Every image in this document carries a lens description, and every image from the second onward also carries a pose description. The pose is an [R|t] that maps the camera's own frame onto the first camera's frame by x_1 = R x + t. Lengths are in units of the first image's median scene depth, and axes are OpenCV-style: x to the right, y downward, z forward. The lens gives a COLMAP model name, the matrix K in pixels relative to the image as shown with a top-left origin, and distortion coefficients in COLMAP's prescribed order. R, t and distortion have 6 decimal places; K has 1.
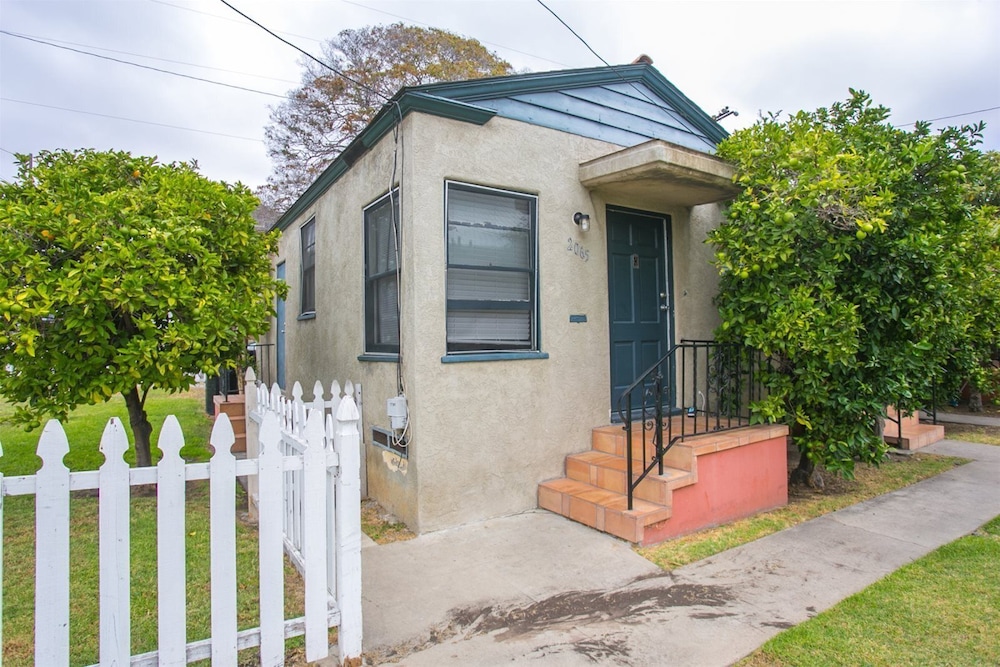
lens RADIAL K [[542.8, 0, 498.8], [0, 542.8, 330.4], [0, 0, 1]] dist [-0.074049, 0.033306]
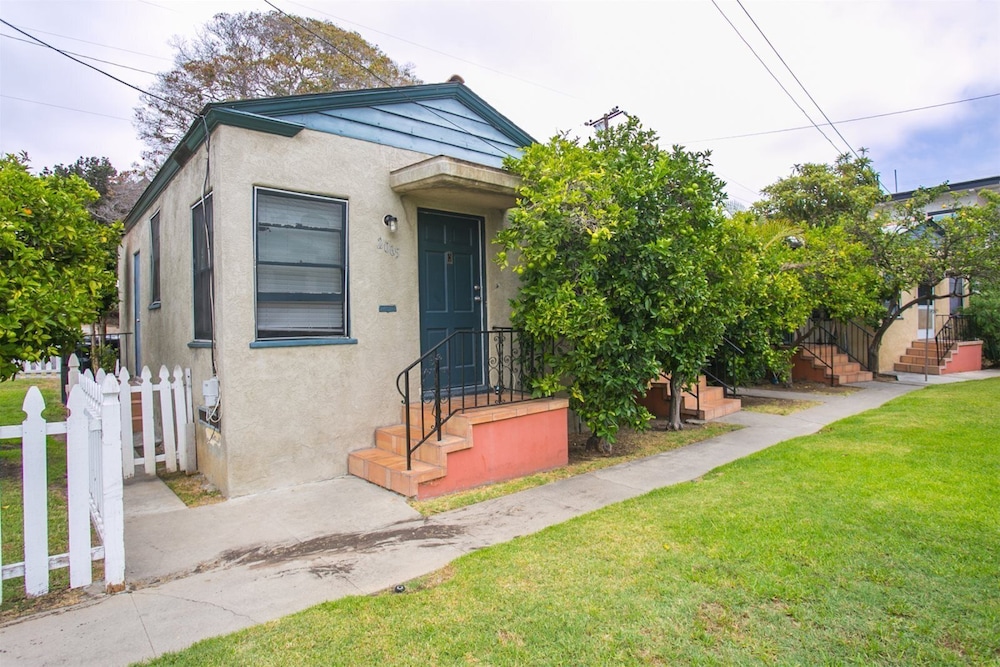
lens RADIAL K [[542.8, 0, 498.8], [0, 542.8, 330.4], [0, 0, 1]] dist [-0.074049, 0.033306]
pose [[0.988329, -0.004669, 0.152266, 0.225481], [0.001084, 0.999720, 0.023620, -0.003012], [-0.152333, -0.023179, 0.988057, -0.177496]]
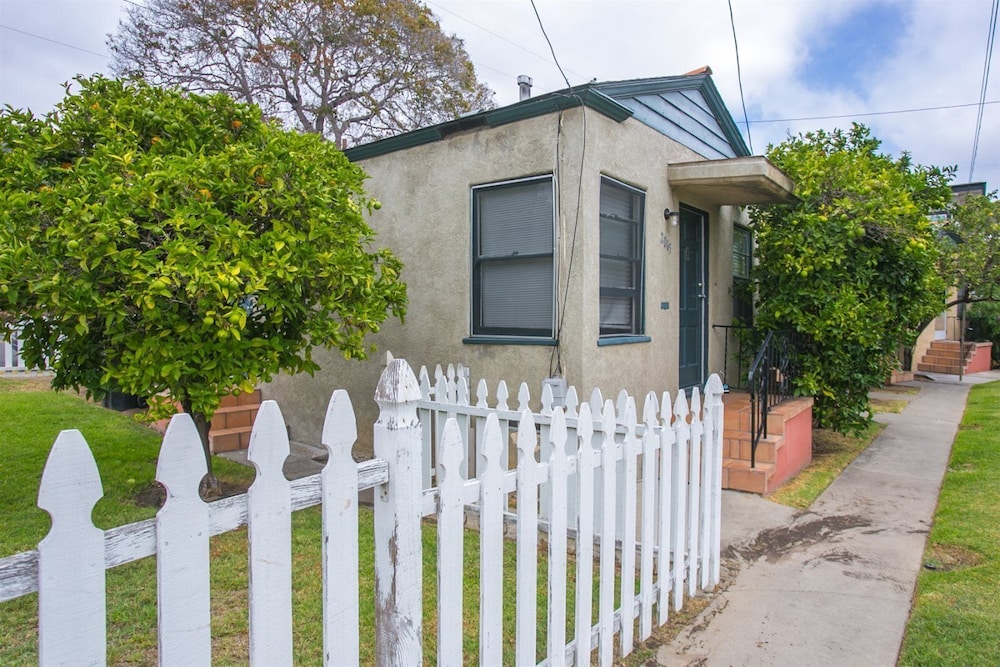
lens RADIAL K [[621.1, 0, 499.9], [0, 621.1, 331.0], [0, 0, 1]] dist [-0.061669, 0.030047]
pose [[0.943810, 0.008366, 0.330383, -0.650291], [-0.021849, 0.999072, 0.037116, -0.010511], [-0.329766, -0.042249, 0.943117, -0.088366]]
